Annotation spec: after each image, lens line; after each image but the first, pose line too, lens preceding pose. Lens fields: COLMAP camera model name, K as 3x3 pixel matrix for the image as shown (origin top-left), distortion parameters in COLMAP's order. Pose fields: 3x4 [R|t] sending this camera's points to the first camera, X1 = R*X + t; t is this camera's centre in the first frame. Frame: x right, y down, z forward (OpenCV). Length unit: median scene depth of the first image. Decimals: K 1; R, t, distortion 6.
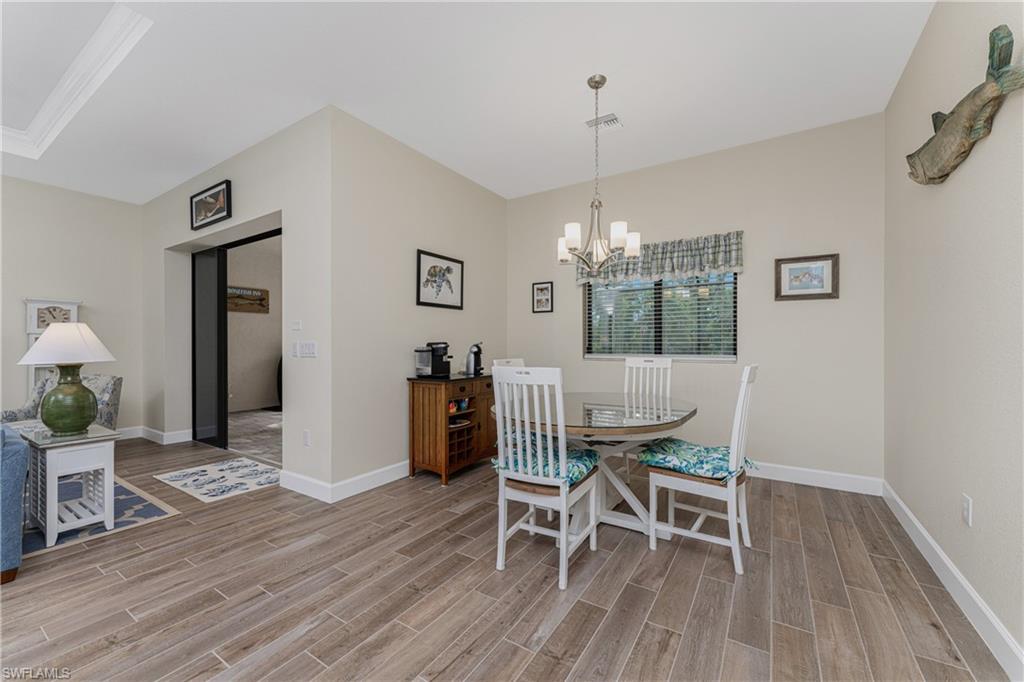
lens RADIAL K [[407.1, 0, 509.6], [0, 407.1, 345.0], [0, 0, 1]] dist [-0.000824, -0.000243]
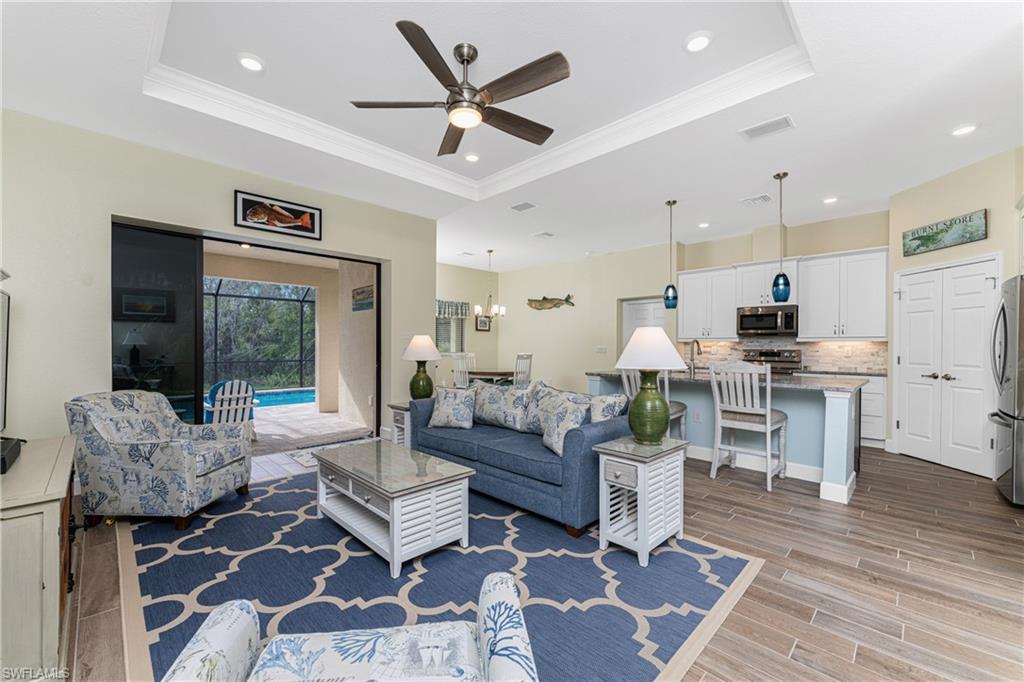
lens RADIAL K [[410.2, 0, 509.1], [0, 410.2, 349.1], [0, 0, 1]] dist [0.002540, 0.000499]
pose [[0.207785, -0.006927, 0.978150, -2.067357], [0.001598, 0.999976, 0.006742, -0.008590], [-0.978173, 0.000162, 0.207792, 0.250104]]
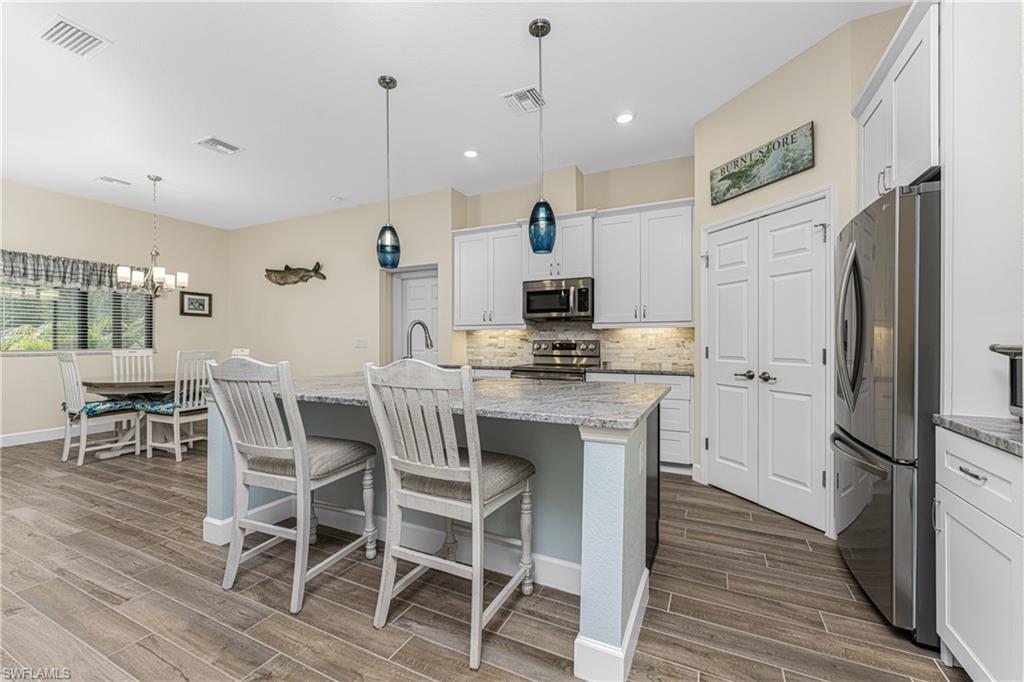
lens RADIAL K [[422.3, 0, 502.5], [0, 422.3, 342.3], [0, 0, 1]] dist [0.000757, 0.000035]
pose [[-0.112147, -0.000543, 0.993691, -1.365910], [0.005858, 0.999982, 0.001207, 0.011836], [-0.993674, 0.005956, -0.112142, -0.159968]]
